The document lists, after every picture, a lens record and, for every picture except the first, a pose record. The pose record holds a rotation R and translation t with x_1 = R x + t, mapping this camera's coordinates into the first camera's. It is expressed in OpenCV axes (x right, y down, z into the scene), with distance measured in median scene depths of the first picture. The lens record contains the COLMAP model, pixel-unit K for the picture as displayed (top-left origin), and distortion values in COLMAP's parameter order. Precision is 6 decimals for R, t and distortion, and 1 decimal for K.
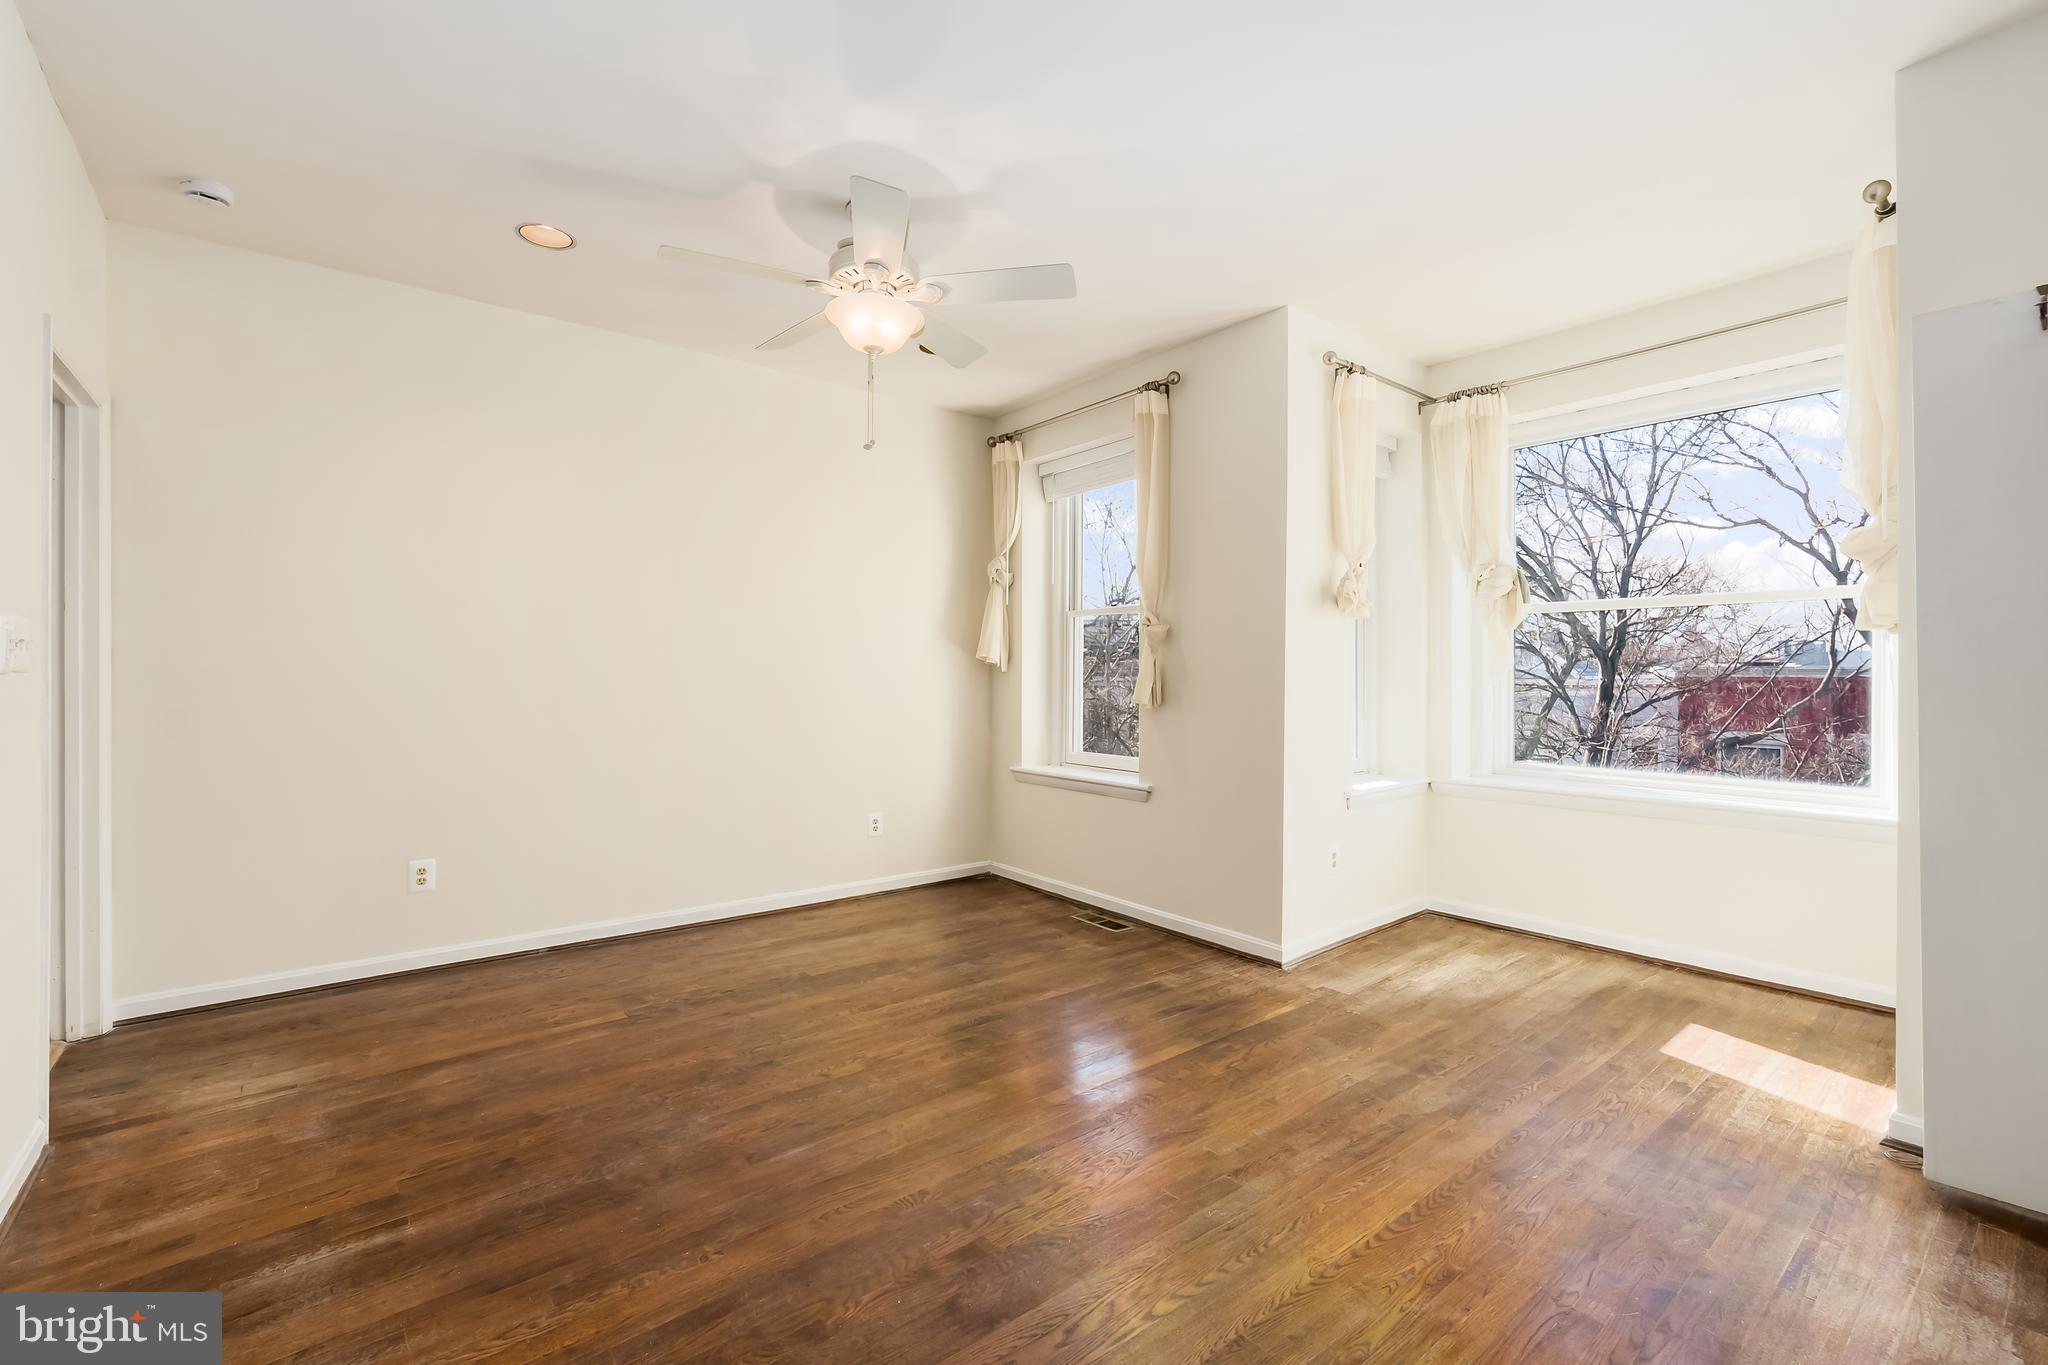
lens RADIAL K [[877.4, 0, 1017.1], [0, 877.4, 677.5], [0, 0, 1]] dist [-0.007202, 0.001453]
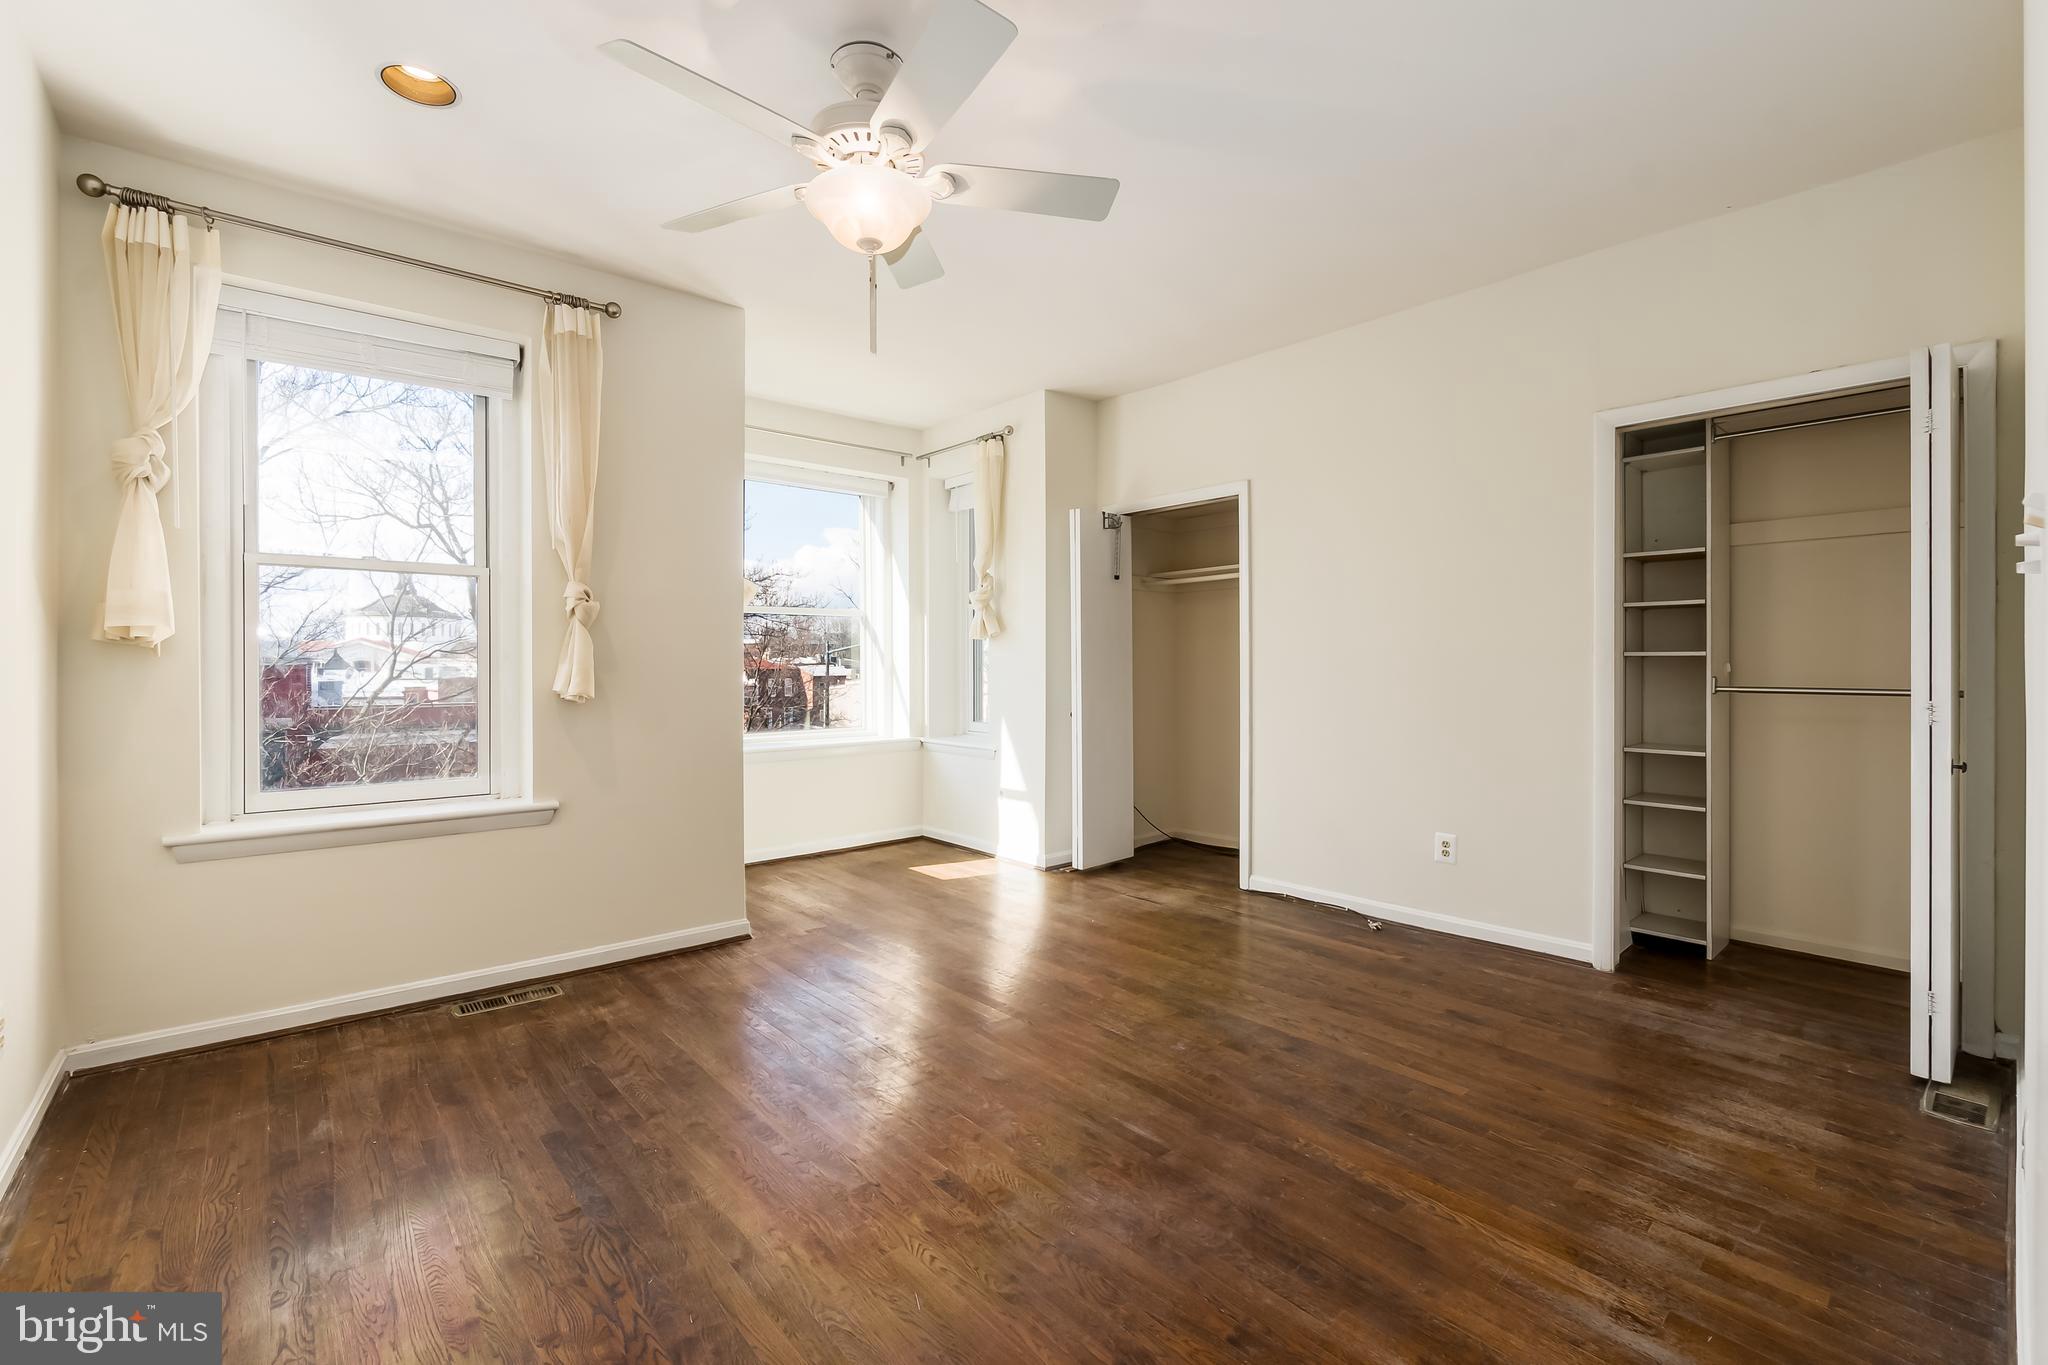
lens RADIAL K [[877.4, 0, 1017.4], [0, 877.4, 669.6], [0, 0, 1]] dist [-0.007202, 0.001453]
pose [[-0.042544, -0.007431, 0.999067, -0.736611], [0.005426, 0.999956, 0.007669, 0.000241], [-0.999080, 0.005747, -0.042502, 0.692777]]
